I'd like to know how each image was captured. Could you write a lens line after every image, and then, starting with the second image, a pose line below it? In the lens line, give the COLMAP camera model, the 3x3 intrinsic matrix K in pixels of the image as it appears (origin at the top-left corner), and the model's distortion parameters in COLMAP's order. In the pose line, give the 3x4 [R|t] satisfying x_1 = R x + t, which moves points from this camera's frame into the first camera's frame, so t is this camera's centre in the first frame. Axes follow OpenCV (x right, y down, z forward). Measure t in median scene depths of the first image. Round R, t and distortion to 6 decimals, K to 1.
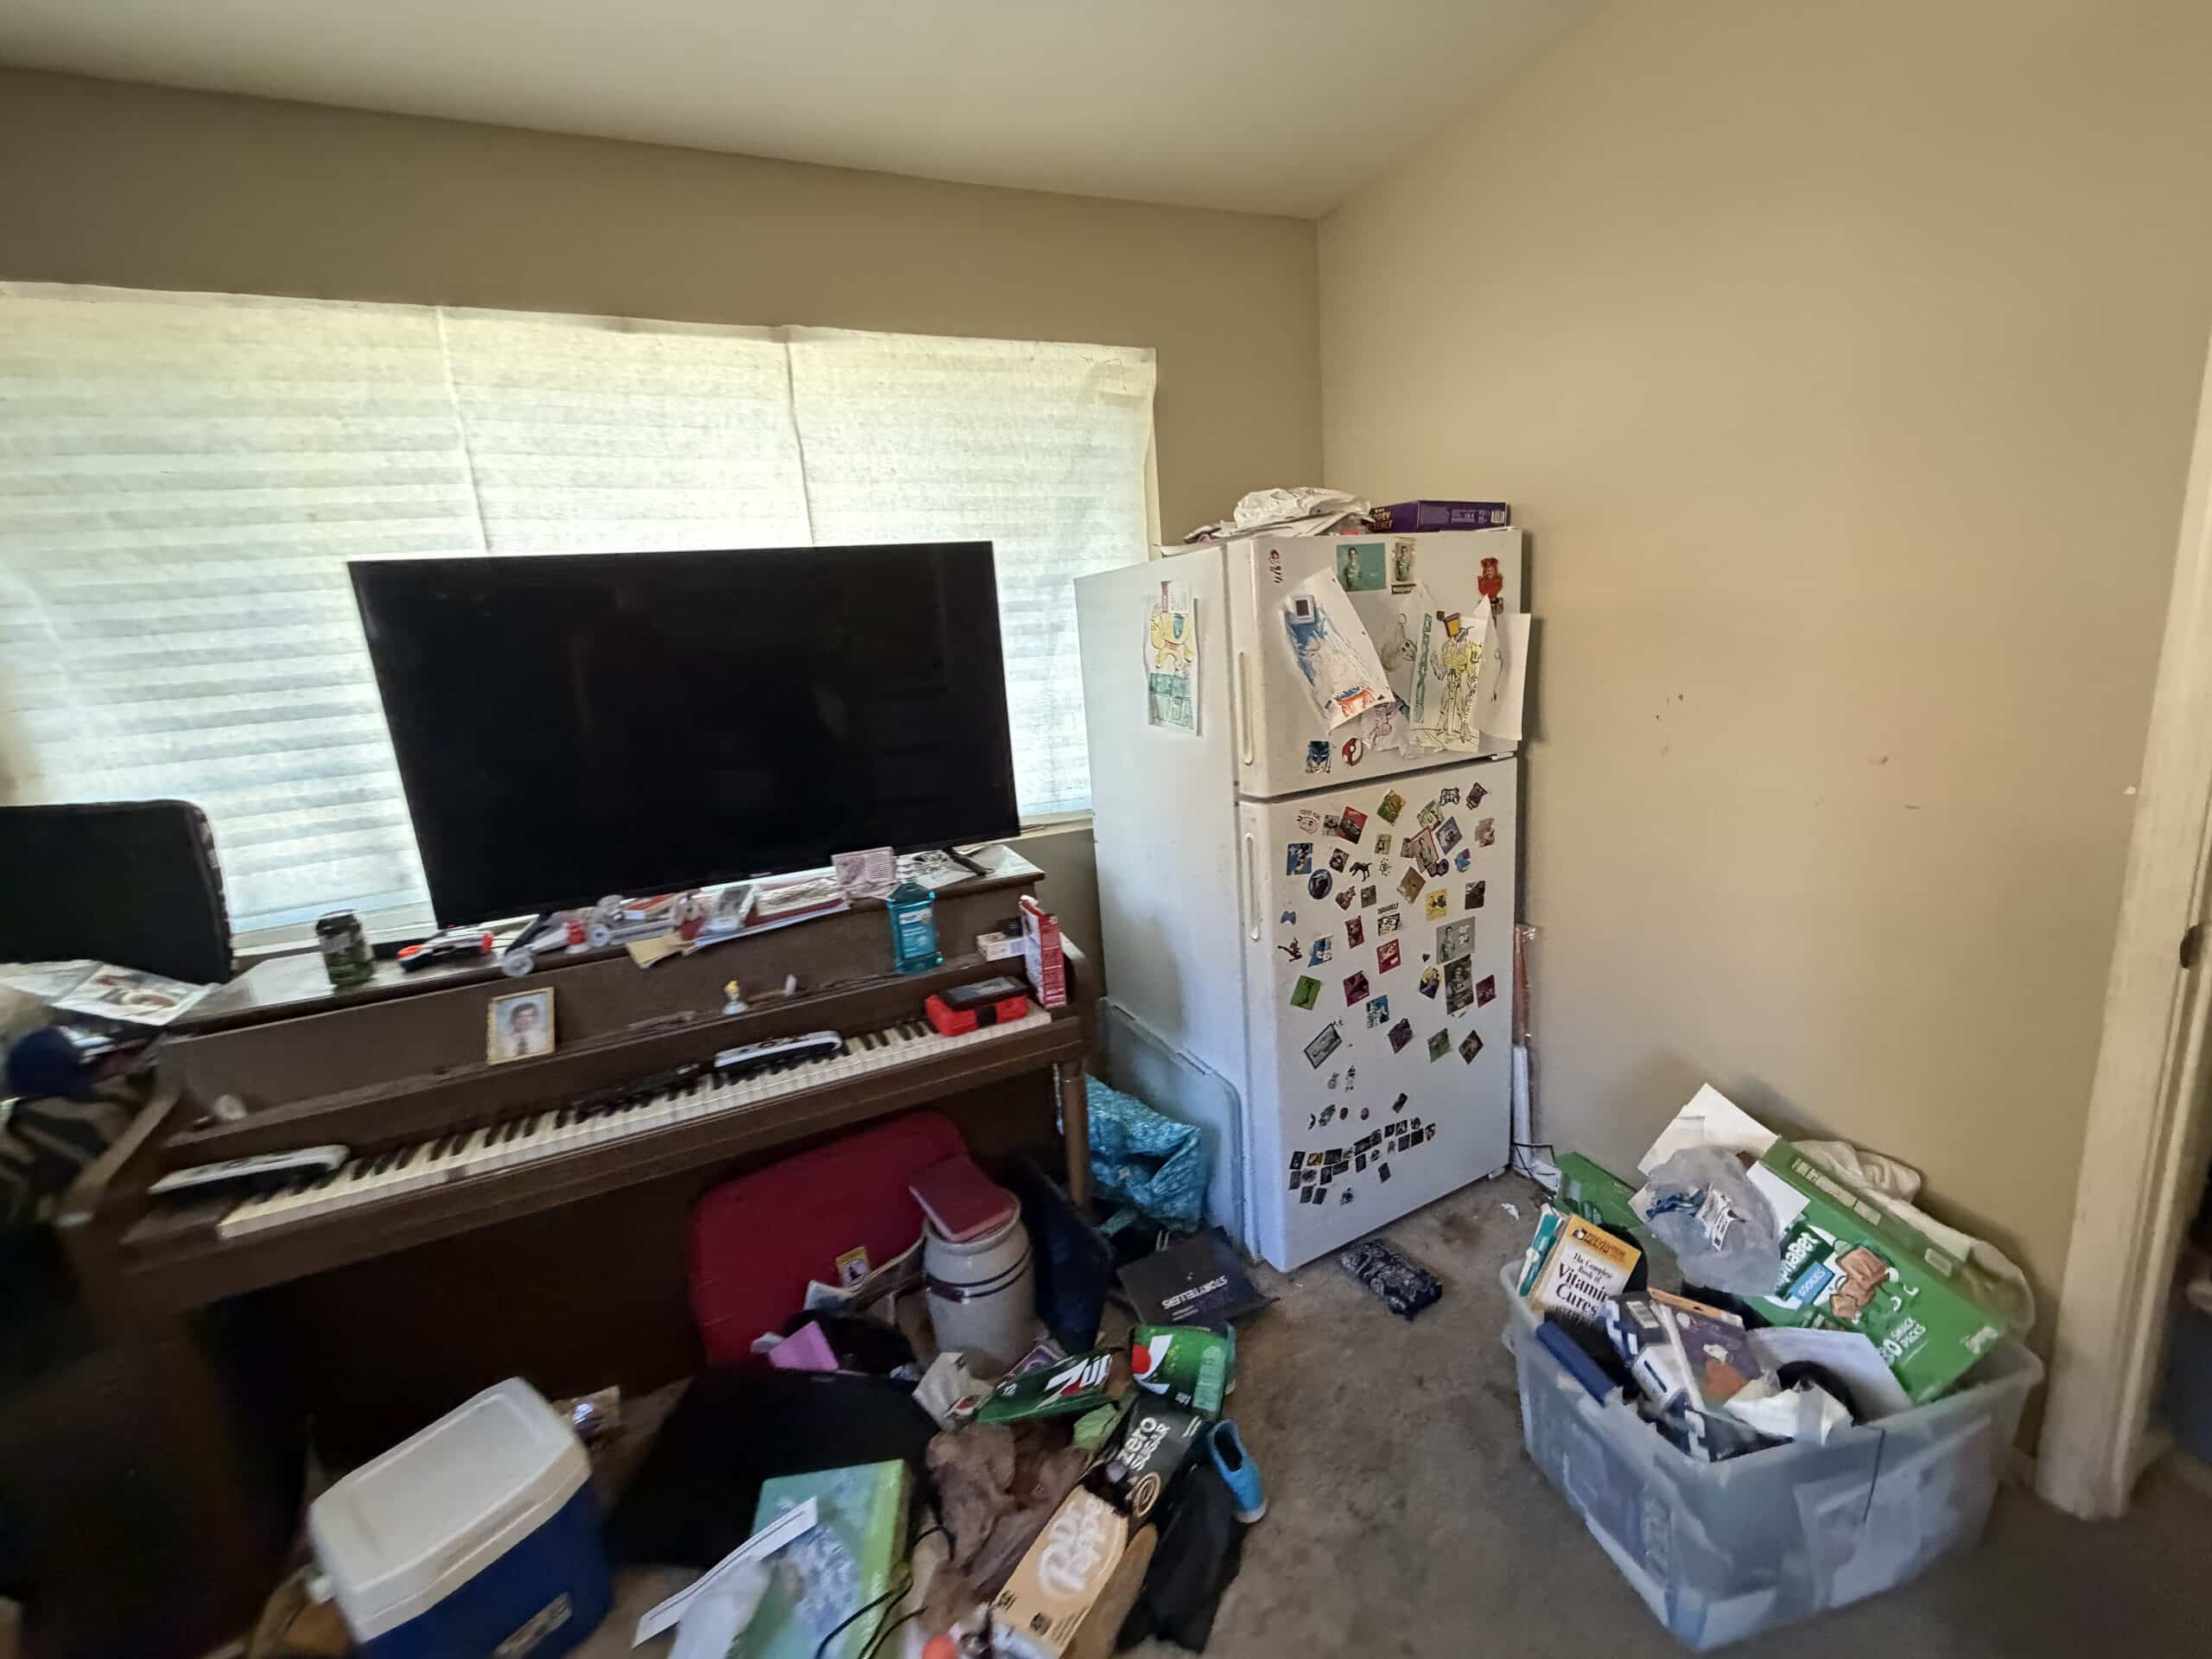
lens RADIAL K [[884.5, 0, 1099.9], [0, 884.5, 817.7], [0, 0, 1]] dist [0.004363, -0.000494]
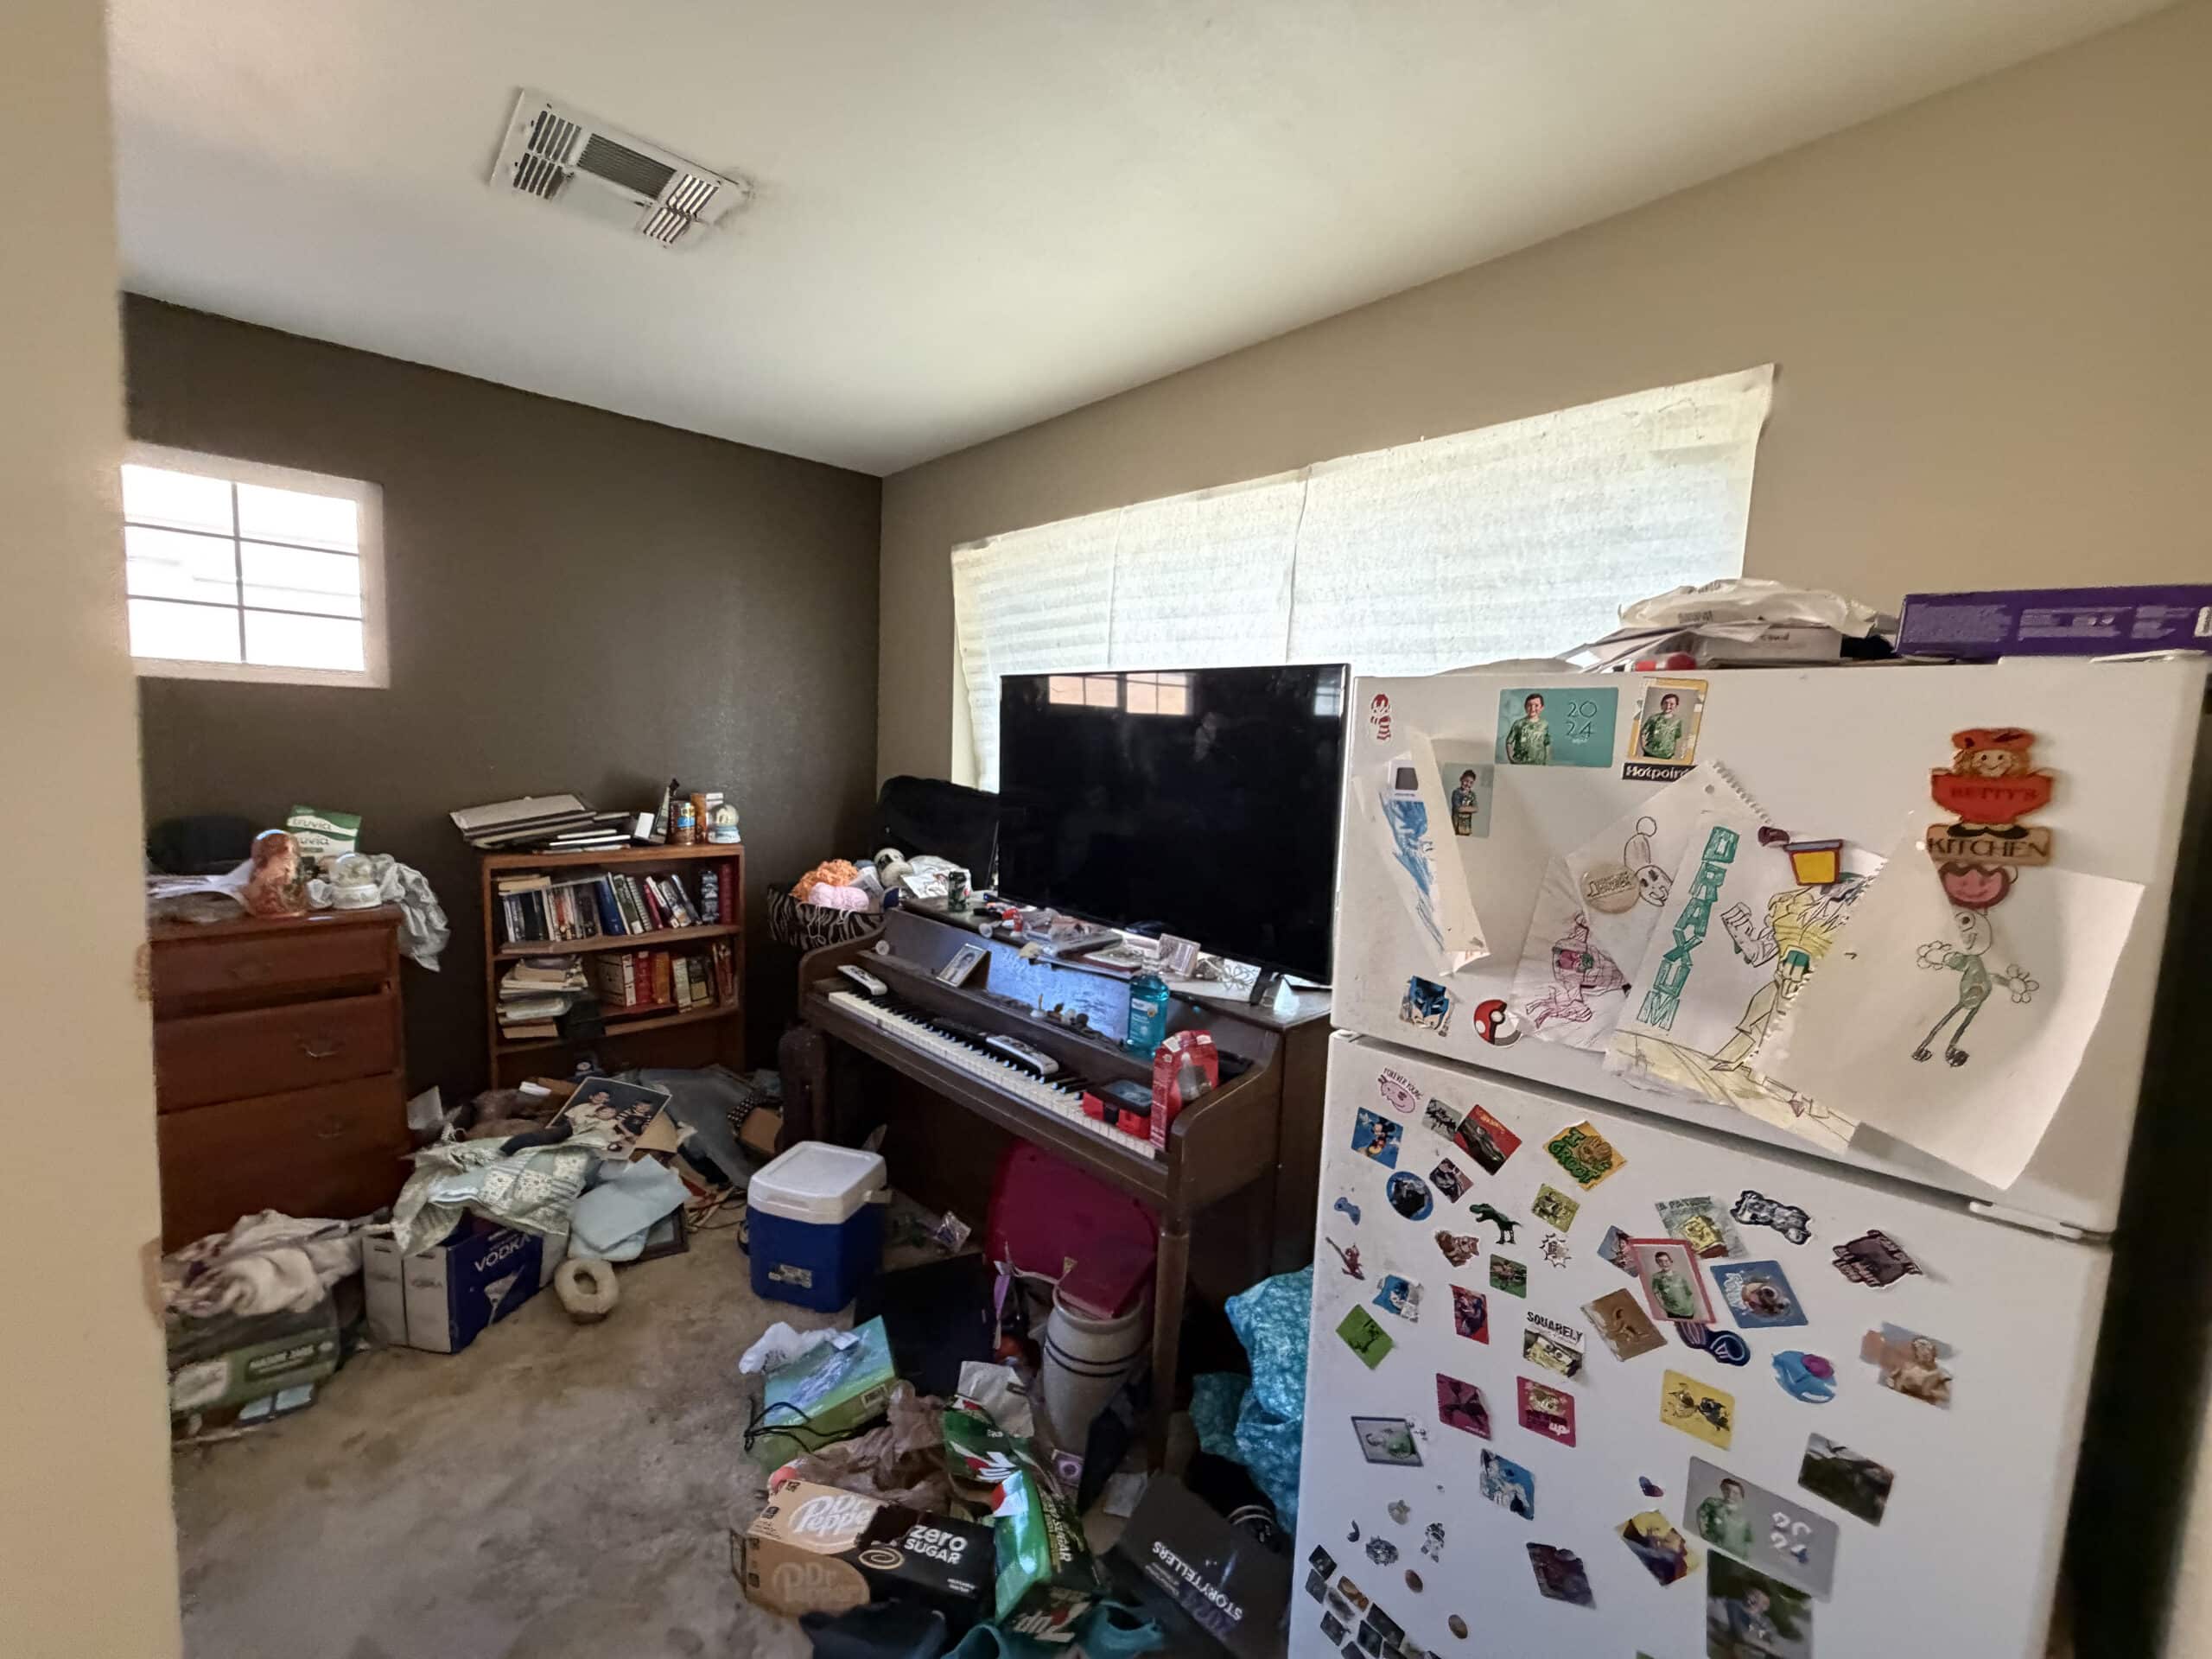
lens RADIAL K [[884.5, 0, 1102.1], [0, 884.5, 825.8], [0, 0, 1]] dist [0.004363, -0.000494]
pose [[0.344862, 0.187786, -0.919678, 0.682679], [-0.250081, 0.962752, 0.102806, -0.187045], [0.904727, 0.194540, 0.378978, 0.471642]]
